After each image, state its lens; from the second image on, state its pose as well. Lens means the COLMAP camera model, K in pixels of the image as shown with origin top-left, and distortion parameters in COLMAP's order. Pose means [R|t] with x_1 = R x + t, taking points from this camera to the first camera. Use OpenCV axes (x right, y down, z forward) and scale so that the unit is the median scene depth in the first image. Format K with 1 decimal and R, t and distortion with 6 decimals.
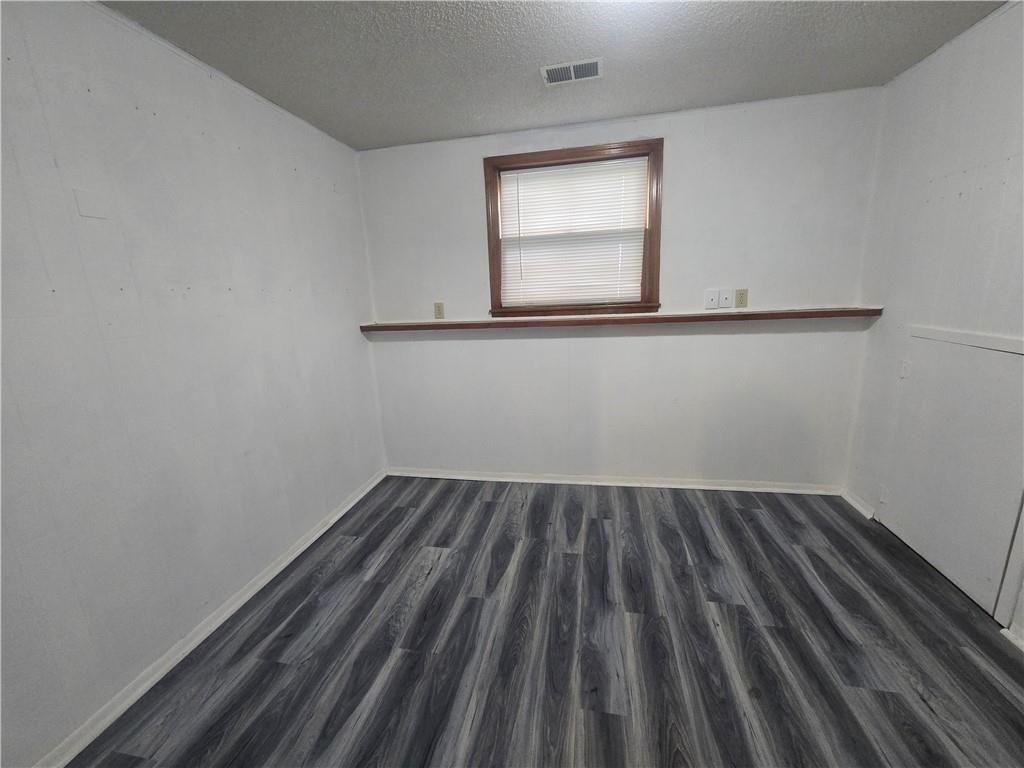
lens RADIAL K [[419.6, 0, 509.9], [0, 419.6, 387.3], [0, 0, 1]] dist [-0.000905, 0.000679]
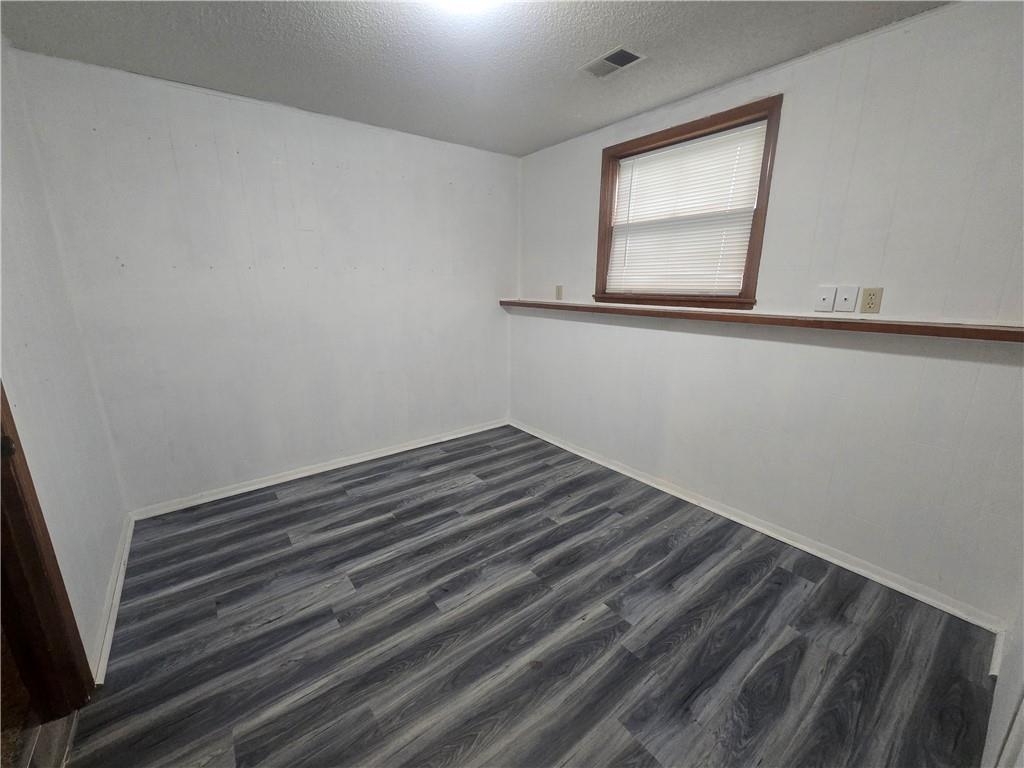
lens RADIAL K [[419.6, 0, 509.9], [0, 419.6, 387.3], [0, 0, 1]] dist [-0.000905, 0.000679]
pose [[0.751038, 0.204293, -0.627858, 0.593925], [-0.178027, 0.978366, 0.105388, -0.034183], [0.635805, 0.032625, 0.771160, 0.064308]]
